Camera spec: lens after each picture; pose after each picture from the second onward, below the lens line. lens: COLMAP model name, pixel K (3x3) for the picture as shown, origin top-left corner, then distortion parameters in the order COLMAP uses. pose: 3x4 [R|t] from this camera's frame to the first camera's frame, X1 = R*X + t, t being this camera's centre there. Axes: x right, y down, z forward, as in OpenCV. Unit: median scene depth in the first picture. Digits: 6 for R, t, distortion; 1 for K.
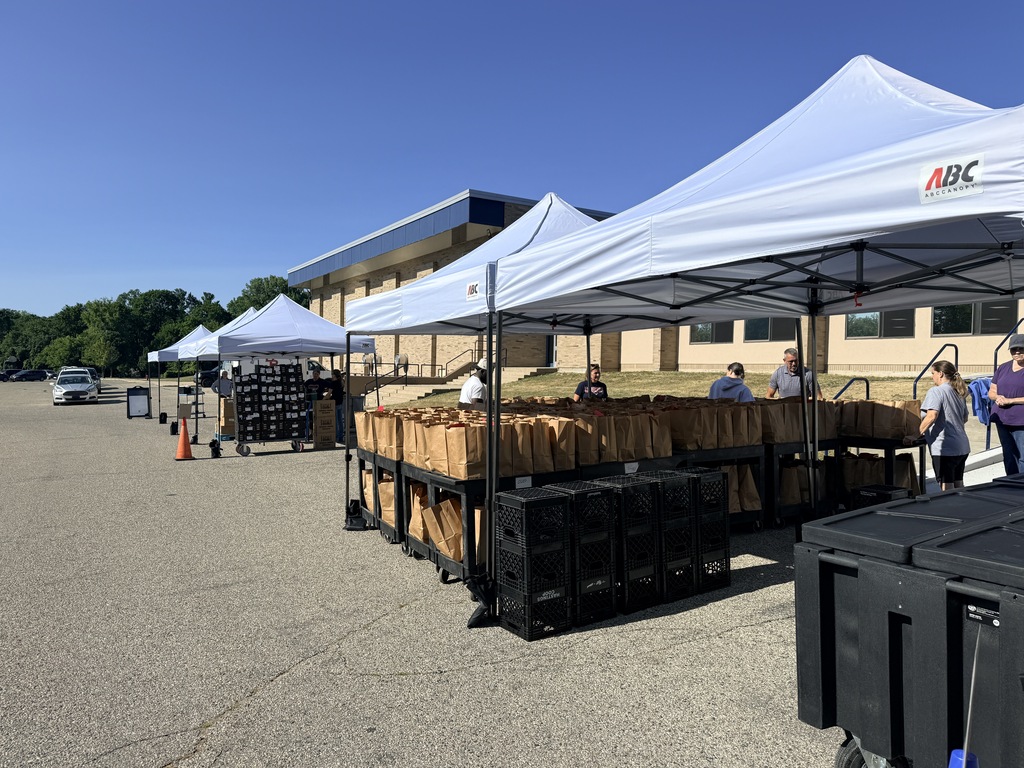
lens RADIAL K [[744.9, 0, 510.7], [0, 744.9, 373.5], [0, 0, 1]] dist [0.059906, -0.002320]
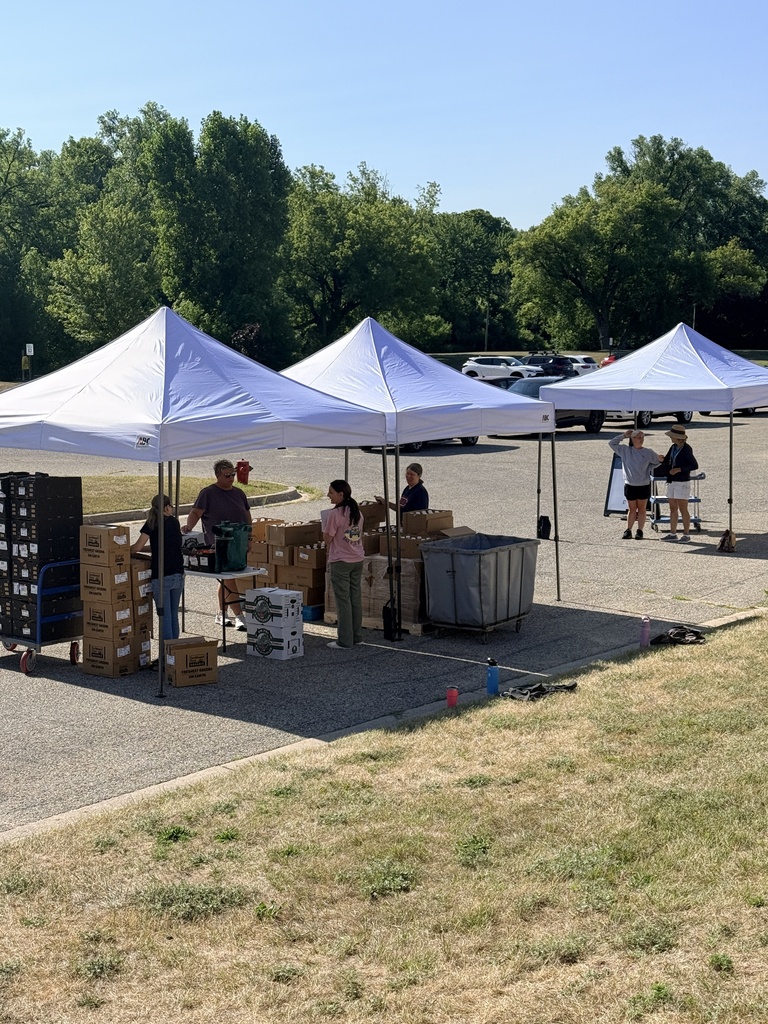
lens RADIAL K [[1571.7, 0, 384.9], [0, 1571.7, 512.4], [0, 0, 1]] dist [0.144914, 0.000000]
pose [[0.342265, 0.120880, -0.931795, 0.549825], [-0.014012, 0.992236, 0.123574, -0.091674], [0.939499, -0.029239, 0.341301, 0.709163]]
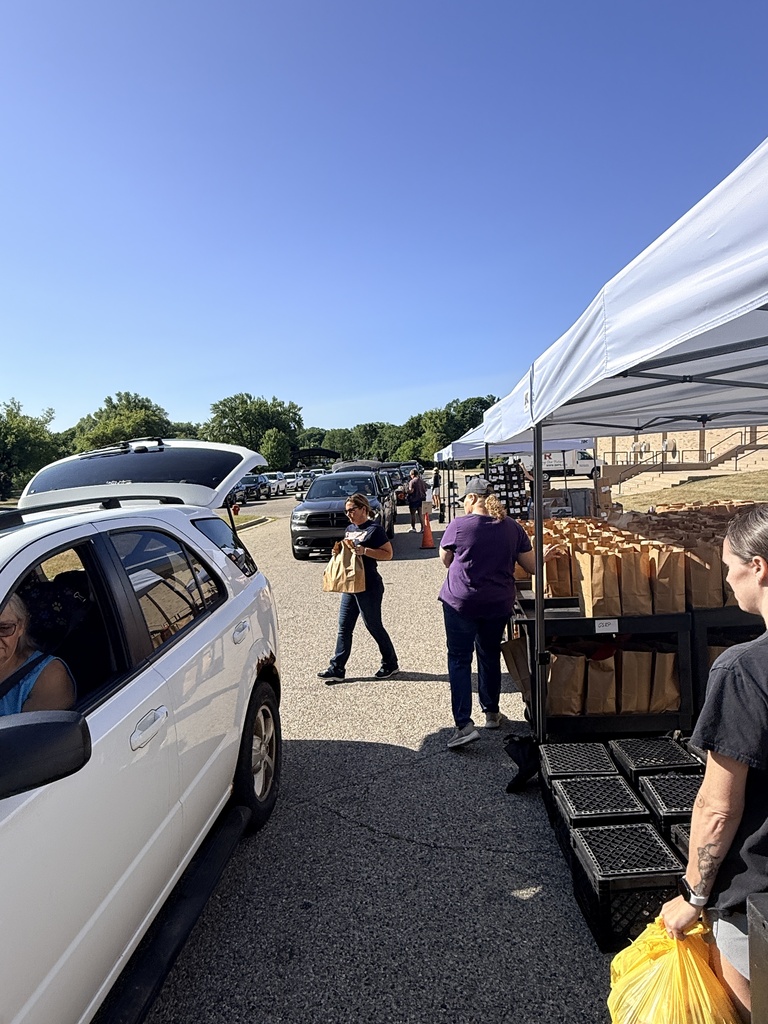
lens RADIAL K [[652.2, 0, 380.9], [0, 652.2, 522.8], [0, 0, 1]] dist [-0.000285, -0.001385]
pose [[0.834588, 0.011887, -0.550747, 0.058145], [0.040504, 0.995737, 0.082869, -0.011145], [0.549384, -0.091469, 0.830549, 0.074848]]
